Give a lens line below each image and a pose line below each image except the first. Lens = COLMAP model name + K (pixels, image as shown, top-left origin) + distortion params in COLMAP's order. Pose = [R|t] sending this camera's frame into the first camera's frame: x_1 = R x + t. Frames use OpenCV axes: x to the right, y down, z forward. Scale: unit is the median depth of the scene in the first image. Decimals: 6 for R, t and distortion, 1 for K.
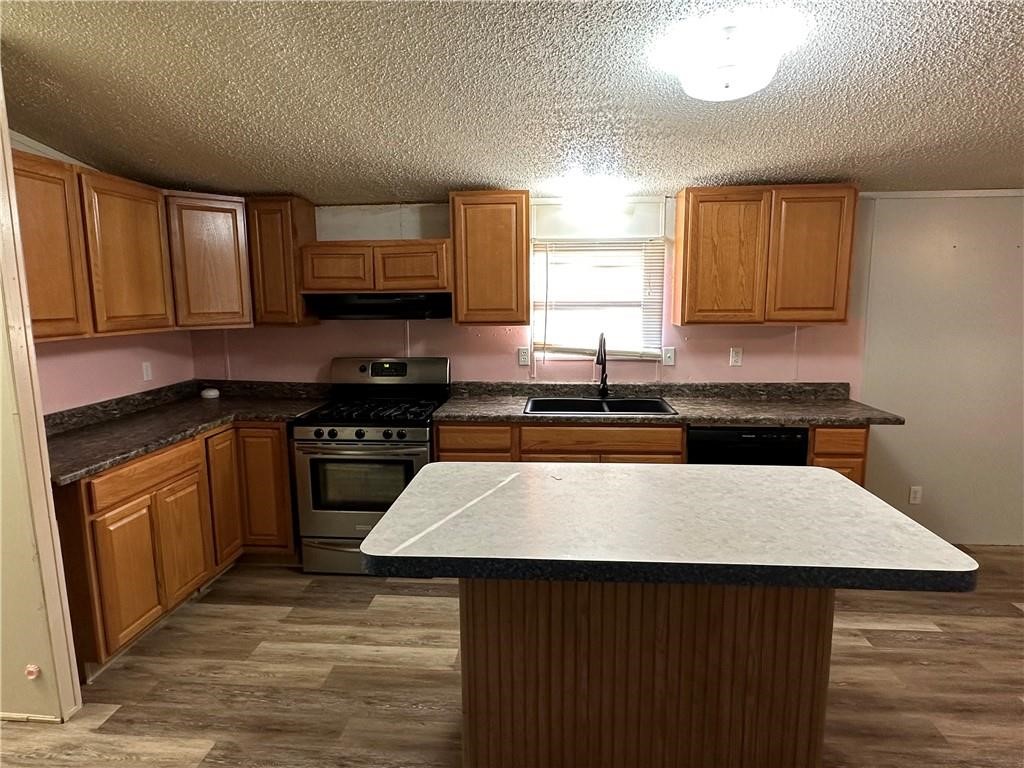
lens RADIAL K [[589.9, 0, 508.4], [0, 589.9, 383.8], [0, 0, 1]] dist [-0.010695, 0.003214]
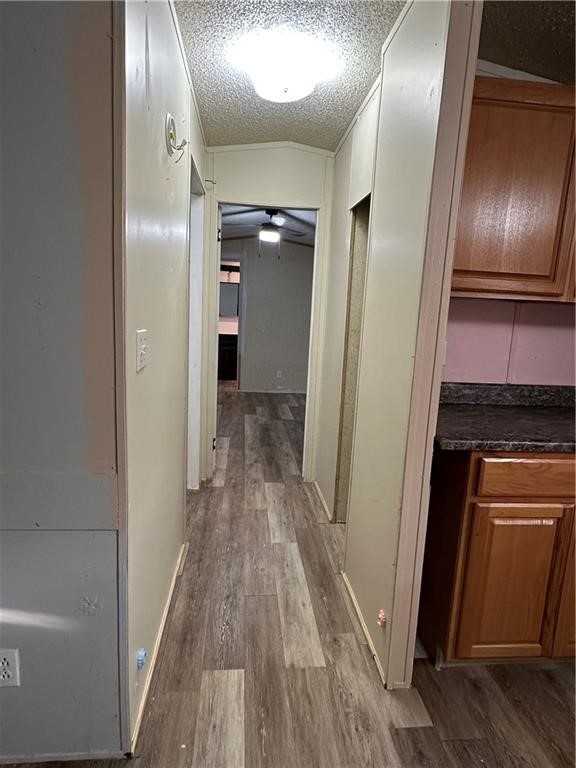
lens RADIAL K [[442.4, 0, 285.3], [0, 442.4, 381.2], [0, 0, 1]] dist [-0.010695, 0.003214]
pose [[0.174963, 0.165255, -0.970607, -0.166998], [-0.191563, 0.972688, 0.131078, 0.030648], [0.965760, 0.162998, 0.201841, 0.574934]]
